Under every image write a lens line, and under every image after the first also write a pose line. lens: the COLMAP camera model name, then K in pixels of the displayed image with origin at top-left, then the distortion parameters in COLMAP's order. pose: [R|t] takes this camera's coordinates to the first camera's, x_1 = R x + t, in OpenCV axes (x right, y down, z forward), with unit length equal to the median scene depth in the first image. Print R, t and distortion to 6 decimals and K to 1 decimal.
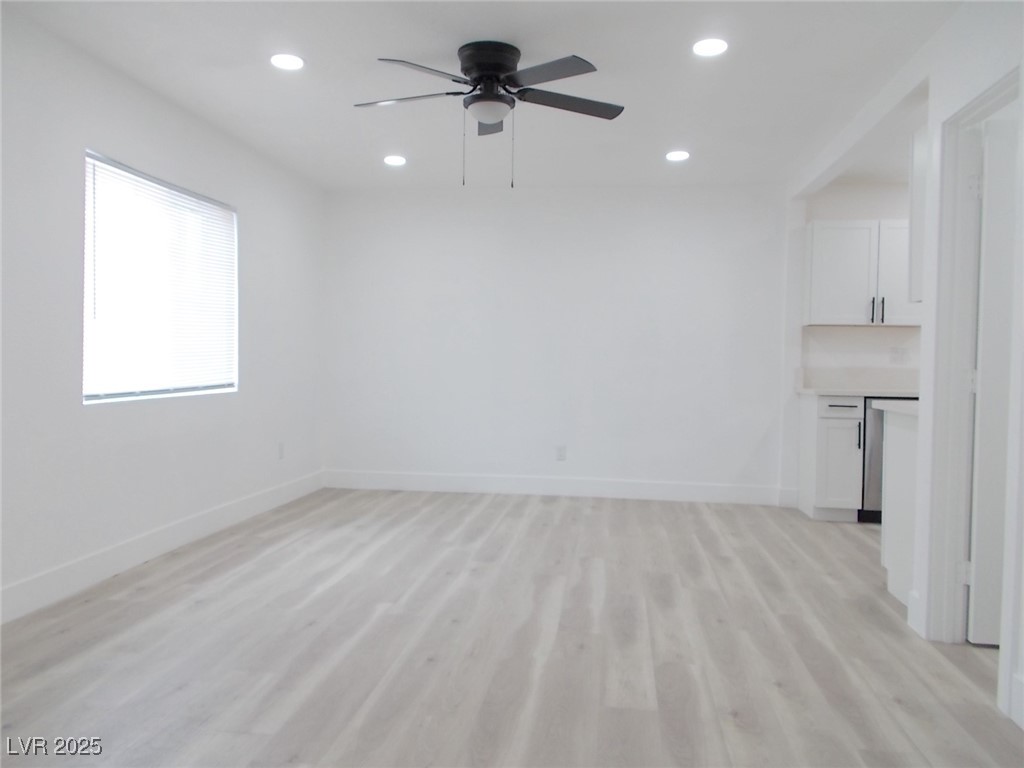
lens RADIAL K [[808.7, 0, 510.1], [0, 808.7, 362.5], [0, 0, 1]] dist [0.043301, 0.001122]
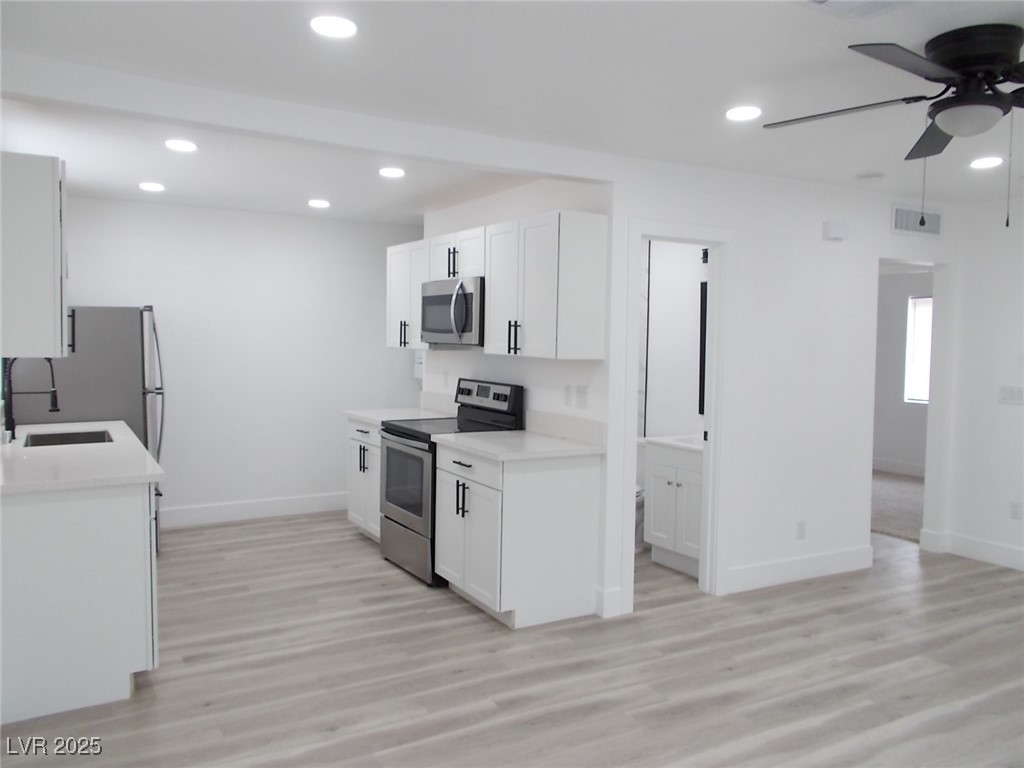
lens RADIAL K [[792.1, 0, 511.8], [0, 792.1, 379.6], [0, 0, 1]] dist [0.007296, -0.000077]
pose [[-0.606659, -0.066729, 0.792156, -0.360923], [-0.020759, 0.997461, 0.068126, -0.123759], [-0.794691, 0.024884, -0.606504, 1.816535]]
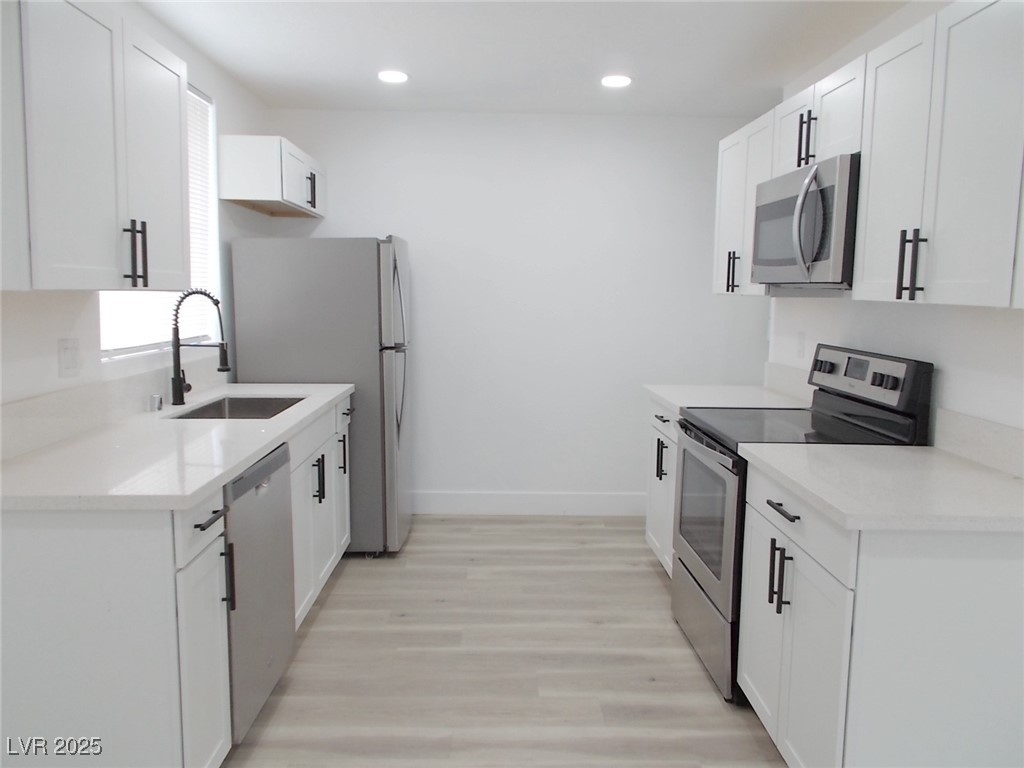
lens RADIAL K [[792.1, 0, 511.8], [0, 792.1, 379.6], [0, 0, 1]] dist [0.007296, -0.000077]
pose [[-0.147025, -0.129630, 0.980602, 0.068782], [-0.014705, 0.991552, 0.128873, -0.091576], [-0.989024, 0.004528, -0.147689, 1.446250]]
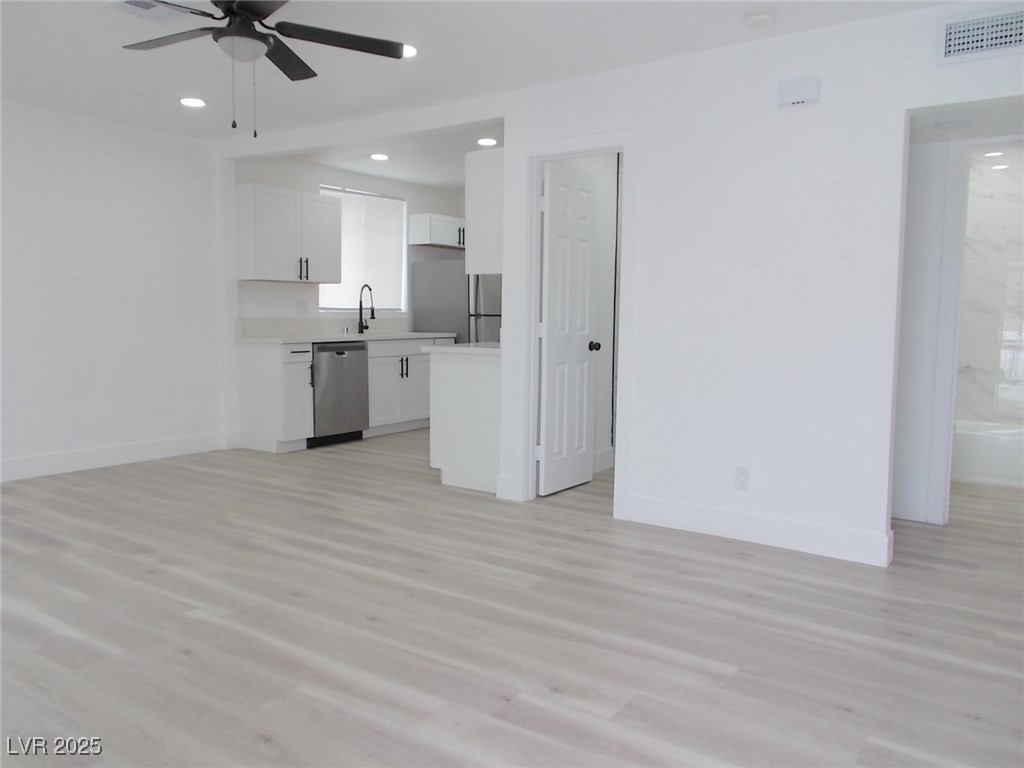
lens RADIAL K [[803.4, 0, 512.0], [0, 803.4, 384.0], [0, 0, 1]] dist [0.009146, 0.006471]
pose [[0.457417, -0.094396, 0.884228, -0.741803], [0.004312, 0.994574, 0.103945, -0.029816], [-0.889242, -0.043734, 0.455342, 0.326995]]
